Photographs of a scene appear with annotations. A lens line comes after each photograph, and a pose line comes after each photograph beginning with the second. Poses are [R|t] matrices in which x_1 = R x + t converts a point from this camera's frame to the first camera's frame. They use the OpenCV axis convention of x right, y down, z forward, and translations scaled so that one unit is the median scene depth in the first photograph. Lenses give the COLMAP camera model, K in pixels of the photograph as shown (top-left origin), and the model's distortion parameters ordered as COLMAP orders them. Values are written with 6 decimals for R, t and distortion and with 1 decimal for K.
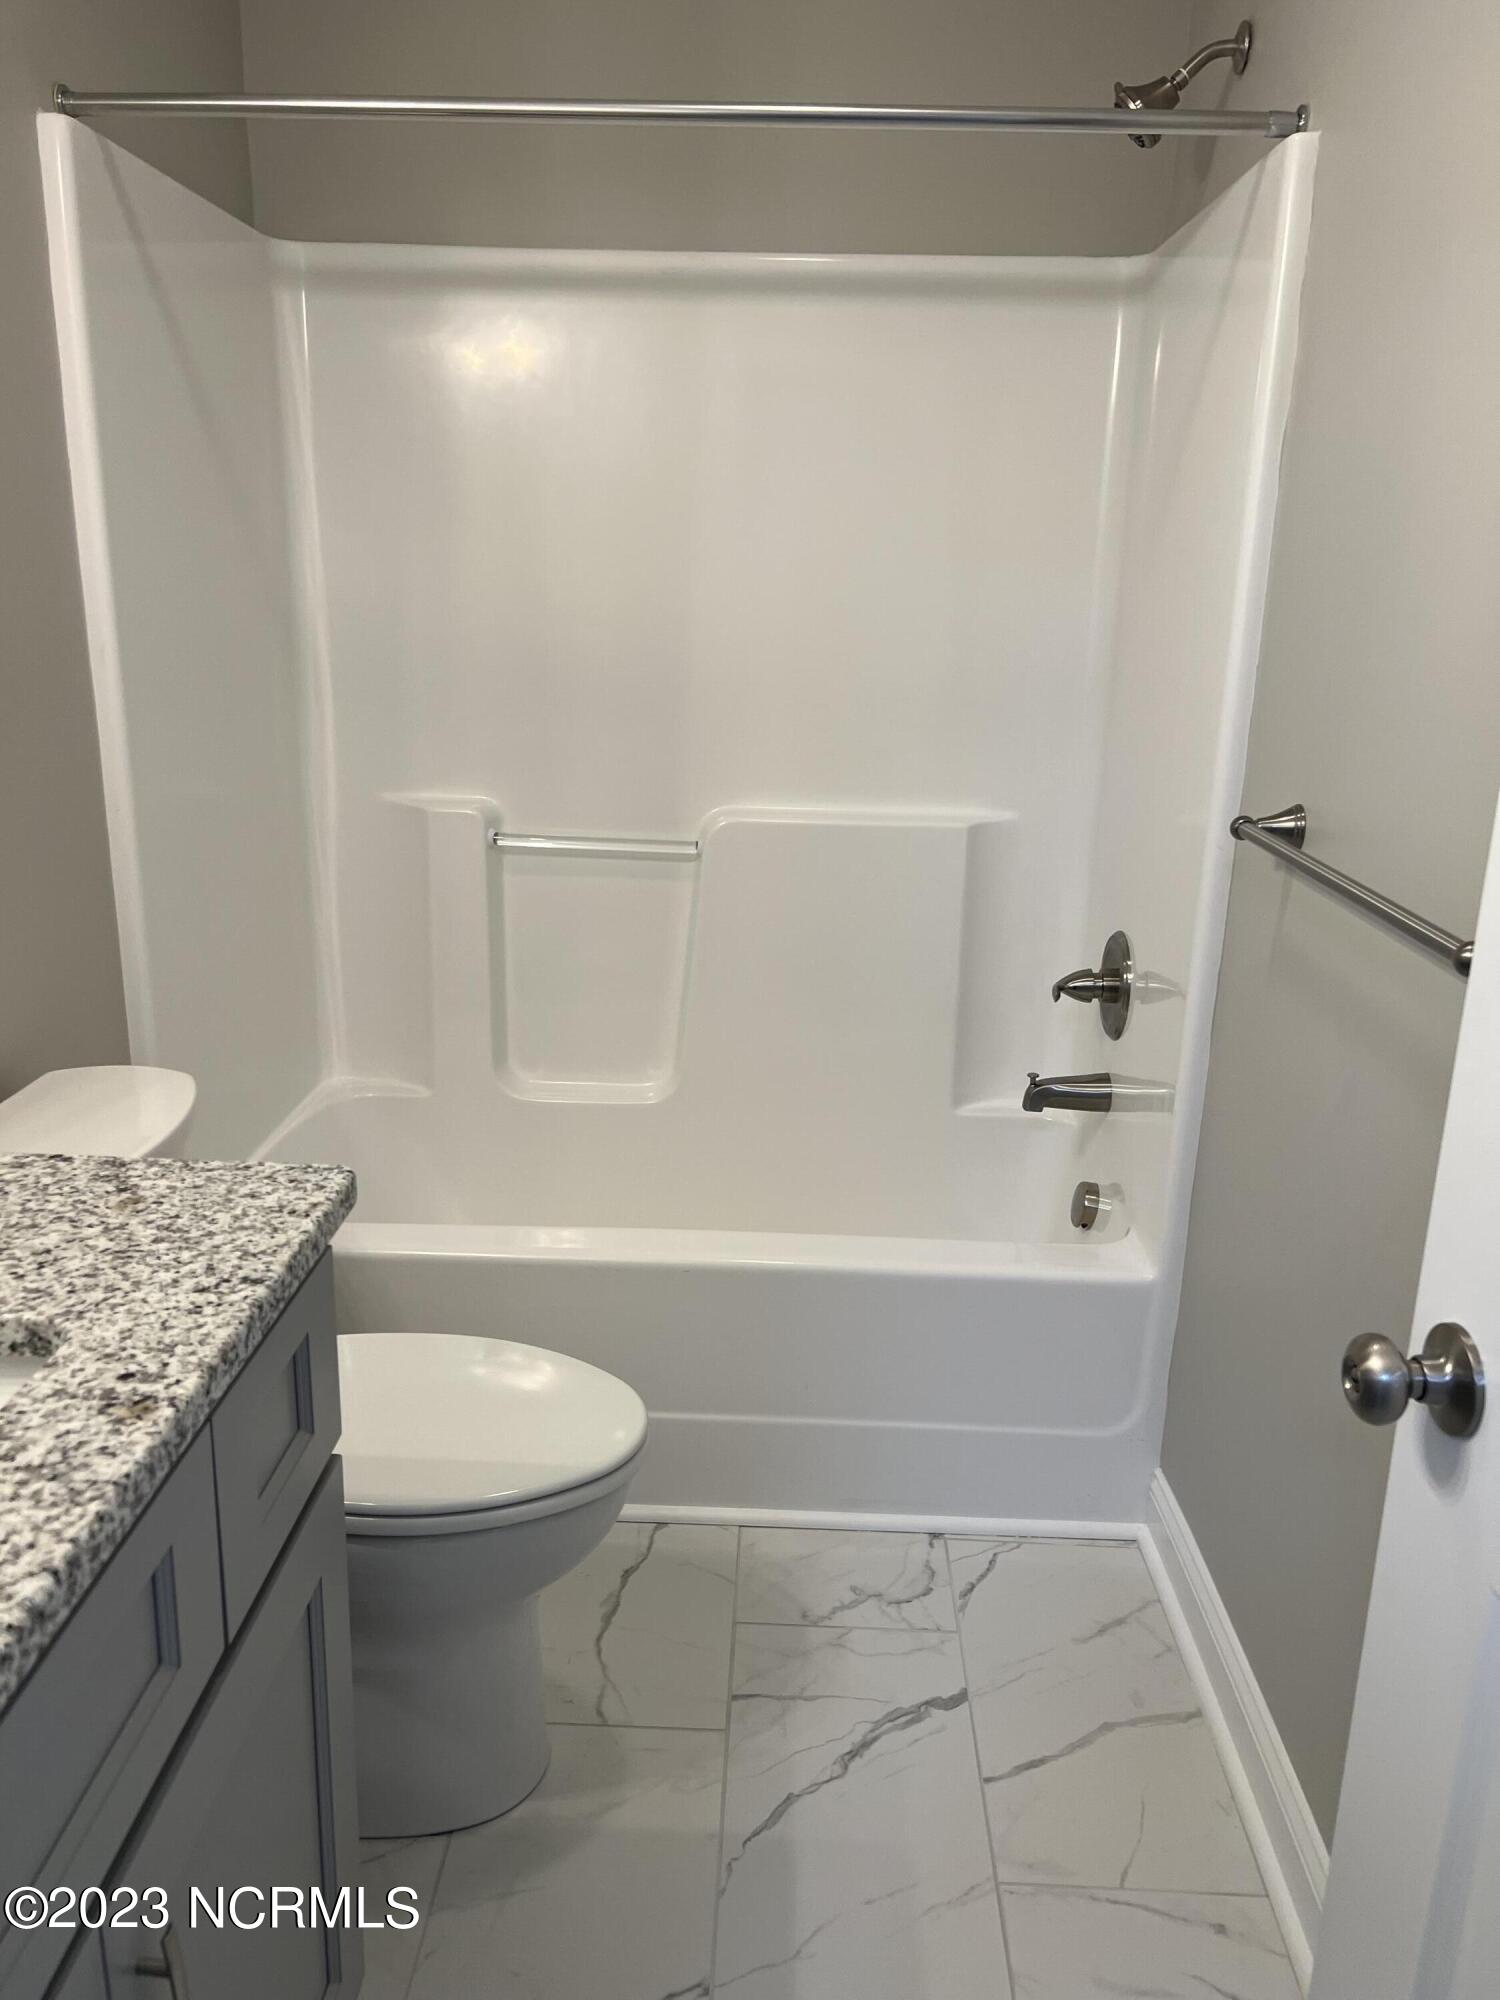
lens RADIAL K [[1490.5, 0, 745.2], [0, 1490.5, 1017.9], [0, 0, 1]] dist [0.045655, -0.051521]
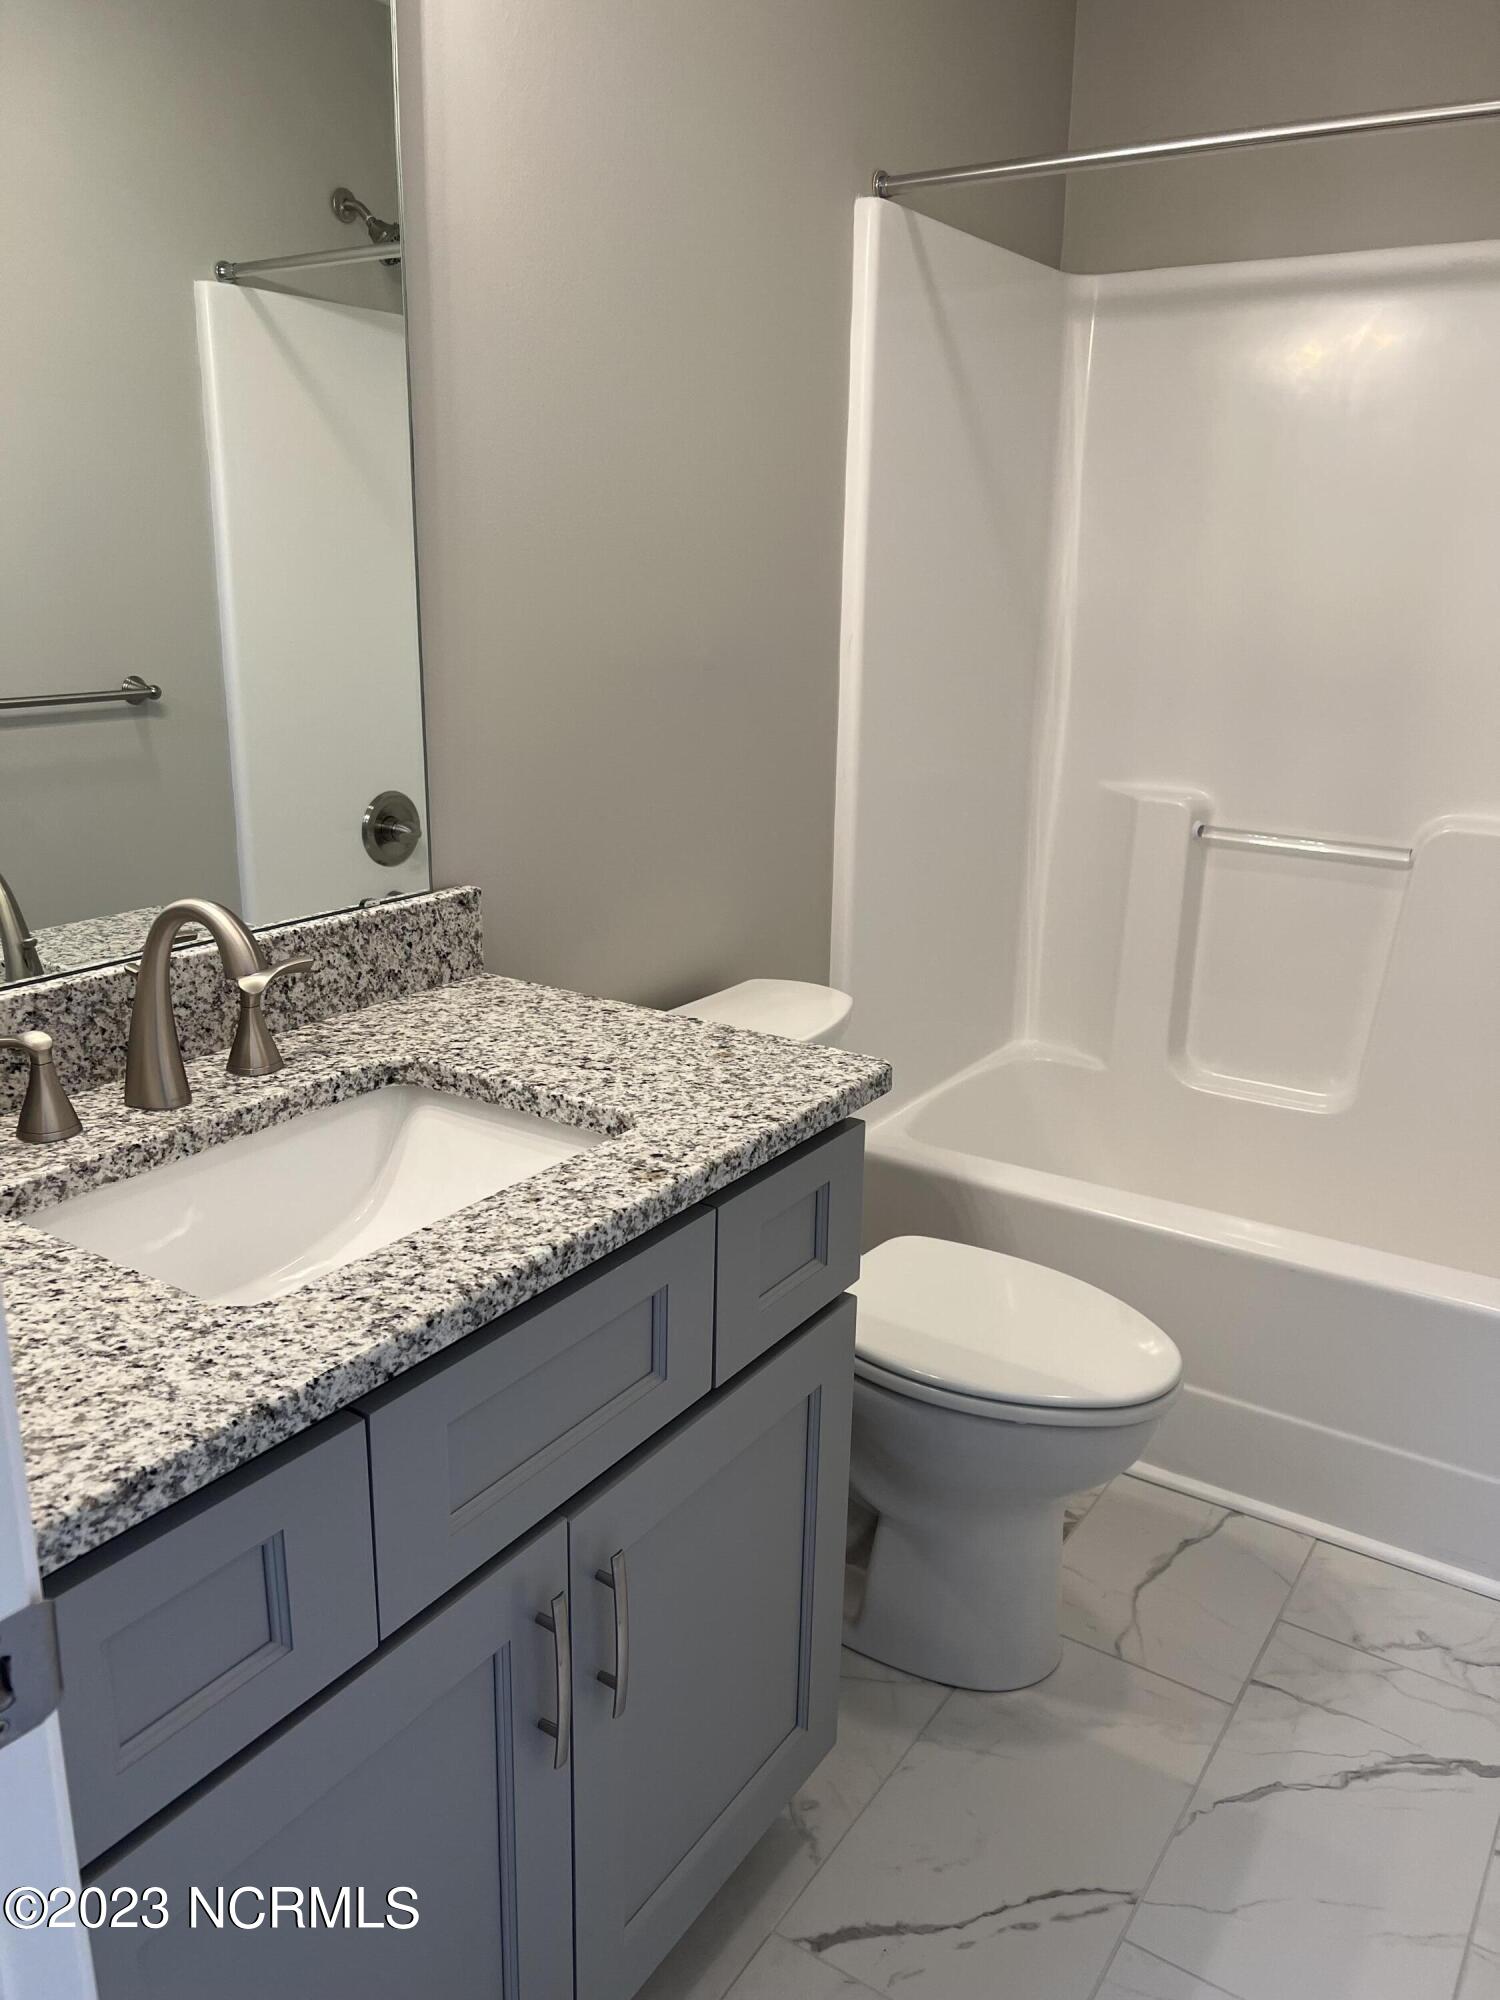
lens RADIAL K [[1490.5, 0, 745.2], [0, 1490.5, 1017.9], [0, 0, 1]] dist [0.045655, -0.051521]
pose [[0.852472, 0.140012, -0.503675, 0.163388], [-0.142882, 0.989185, 0.033147, 0.028508], [0.502868, 0.043709, 0.863257, -0.071807]]
